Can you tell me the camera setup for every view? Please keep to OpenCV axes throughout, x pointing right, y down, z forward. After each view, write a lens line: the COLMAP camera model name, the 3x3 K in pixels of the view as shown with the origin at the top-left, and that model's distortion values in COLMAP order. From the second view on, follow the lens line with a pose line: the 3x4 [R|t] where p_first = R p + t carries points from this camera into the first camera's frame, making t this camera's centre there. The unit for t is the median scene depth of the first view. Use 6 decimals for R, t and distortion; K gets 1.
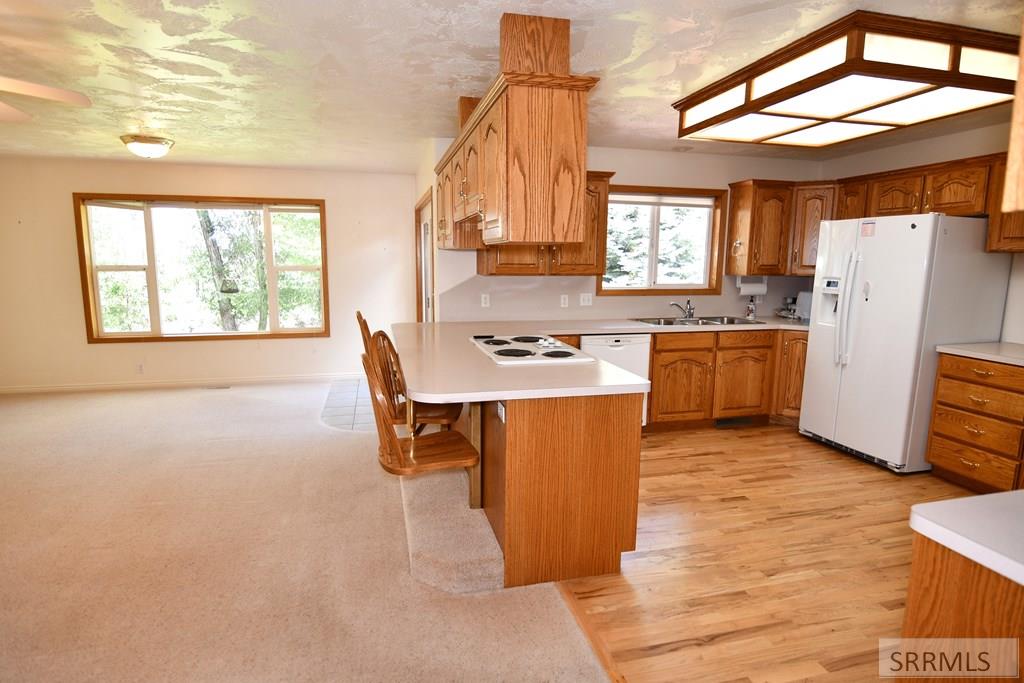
lens RADIAL K [[551.5, 0, 512.0], [0, 551.5, 341.5], [0, 0, 1]] dist [0.001516, -0.013978]
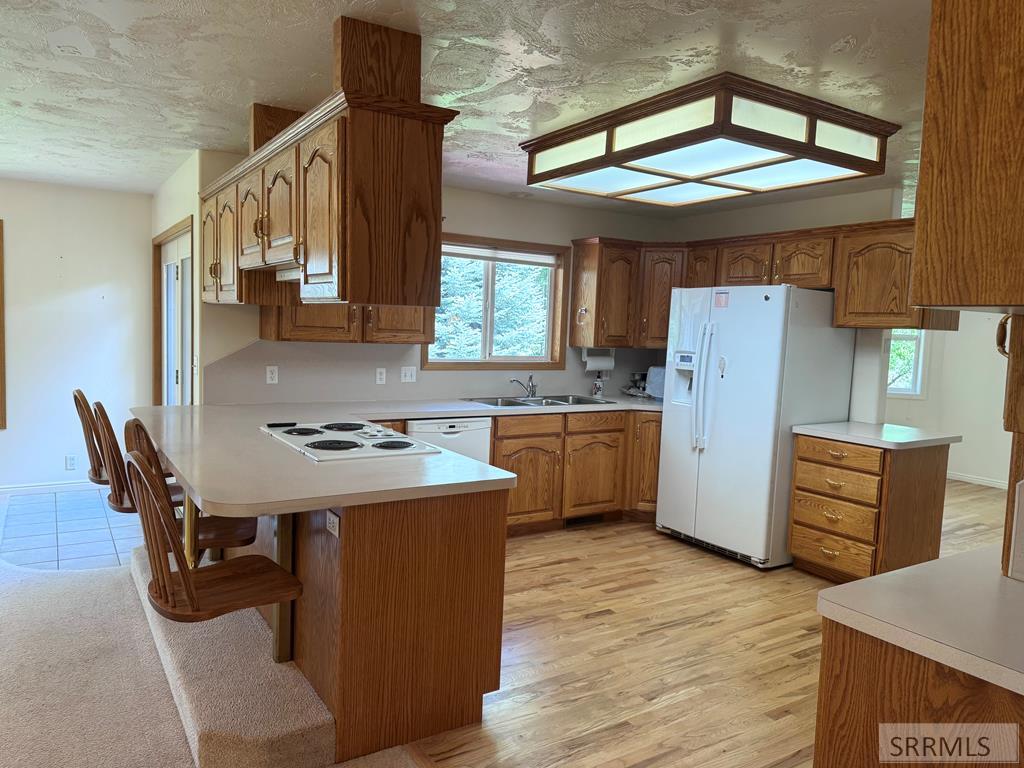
lens RADIAL K [[721.1, 0, 512.0], [0, 721.1, 384.0], [0, 0, 1]] dist [0.168698, -0.348973]
pose [[0.948374, 0.001160, 0.317151, -0.069196], [0.017691, 0.998243, -0.056551, -0.002080], [-0.316659, 0.059243, 0.946688, -0.028904]]
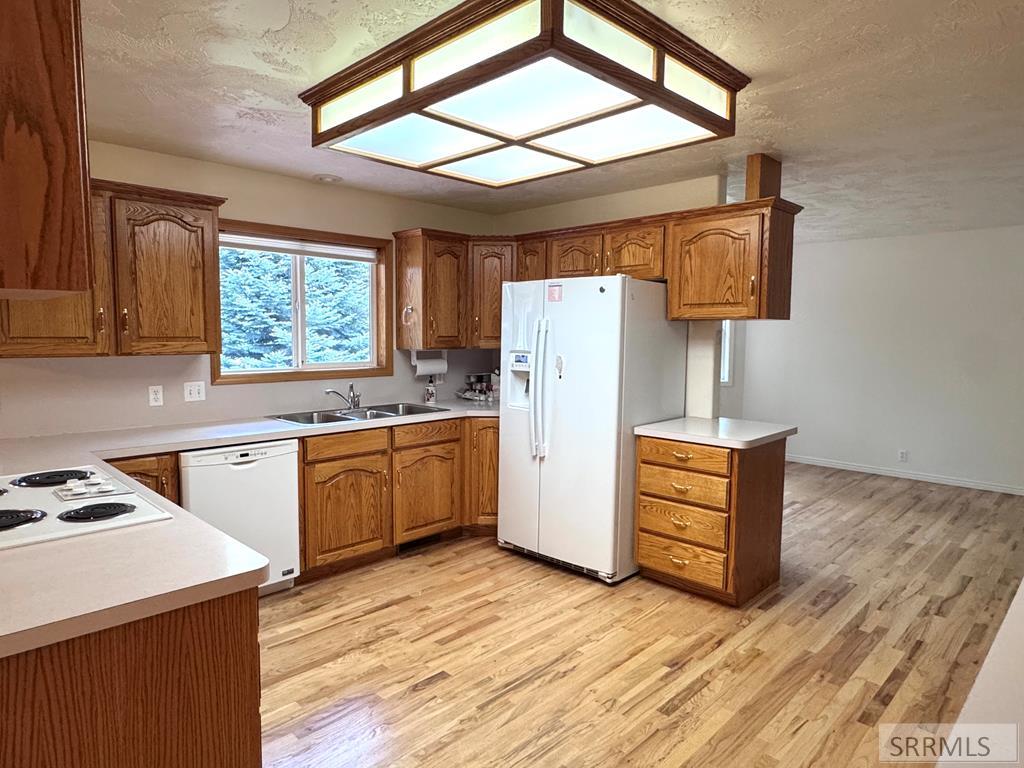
lens RADIAL K [[627.5, 0, 512.0], [0, 627.5, 384.0], [0, 0, 1]] dist [0.000551, 0.000701]
pose [[0.856305, -0.046439, 0.514379, 0.100587], [0.077965, 0.996159, -0.039856, -0.035451], [-0.510552, 0.074232, 0.856636, 0.240449]]
